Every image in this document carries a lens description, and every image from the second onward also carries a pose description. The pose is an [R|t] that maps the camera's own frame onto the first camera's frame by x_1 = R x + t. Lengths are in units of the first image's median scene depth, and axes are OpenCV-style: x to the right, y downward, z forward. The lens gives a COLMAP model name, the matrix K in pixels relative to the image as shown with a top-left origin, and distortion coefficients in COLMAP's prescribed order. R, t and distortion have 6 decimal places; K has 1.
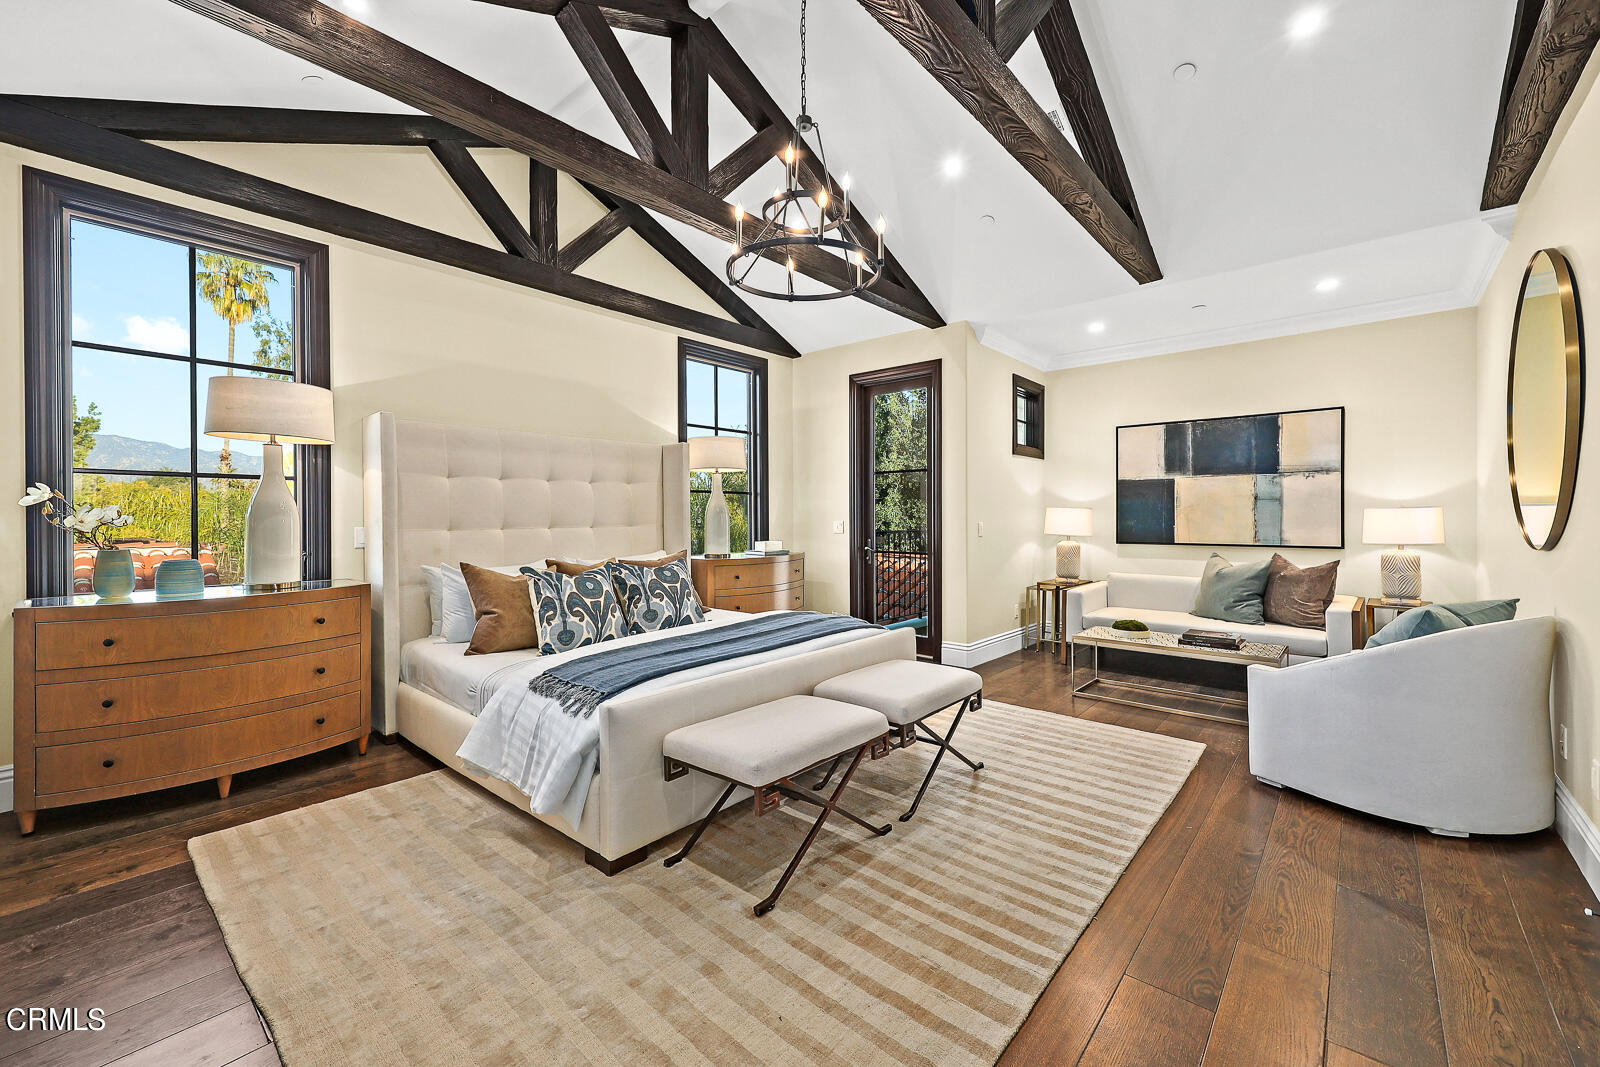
lens RADIAL K [[644.5, 0, 799.5], [0, 644.5, 524.9], [0, 0, 1]] dist [0.007240, 0.000505]
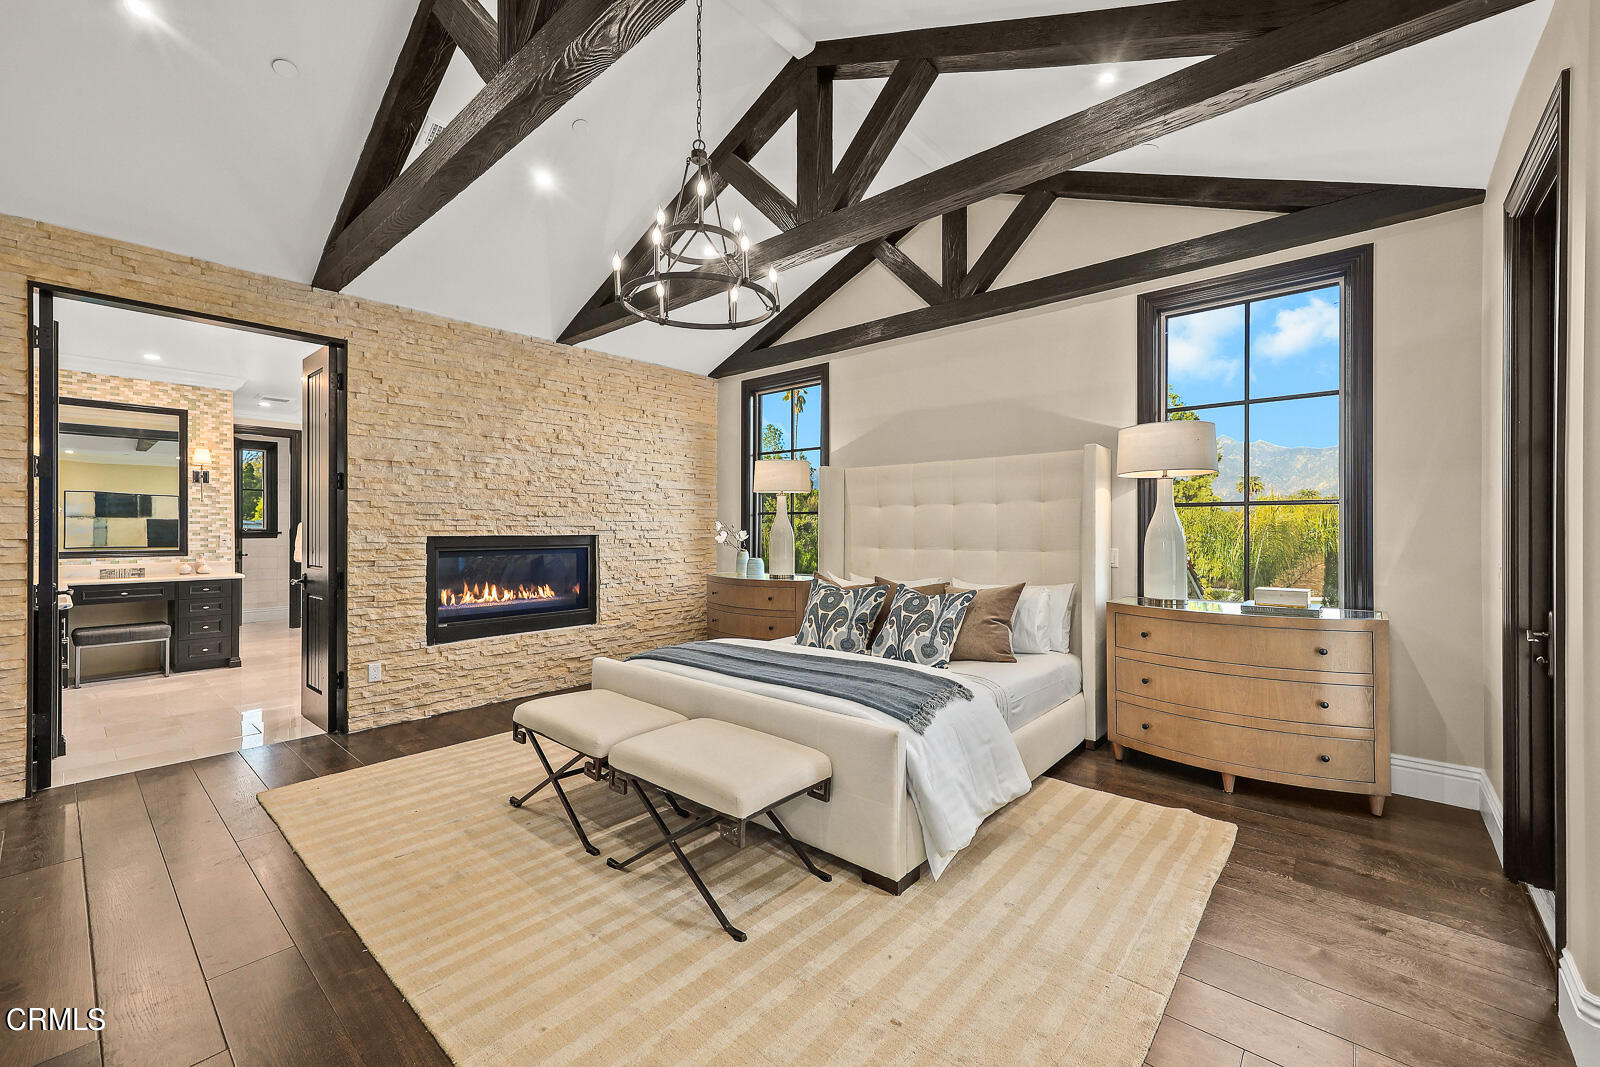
lens RADIAL K [[644.5, 0, 798.7], [0, 644.5, 534.0], [0, 0, 1]] dist [0.007240, 0.000505]
pose [[0.005886, -0.000087, -0.999983, 0.610335], [-0.024919, 0.999689, -0.000234, -0.014616], [0.999672, 0.024920, 0.005882, 0.700759]]
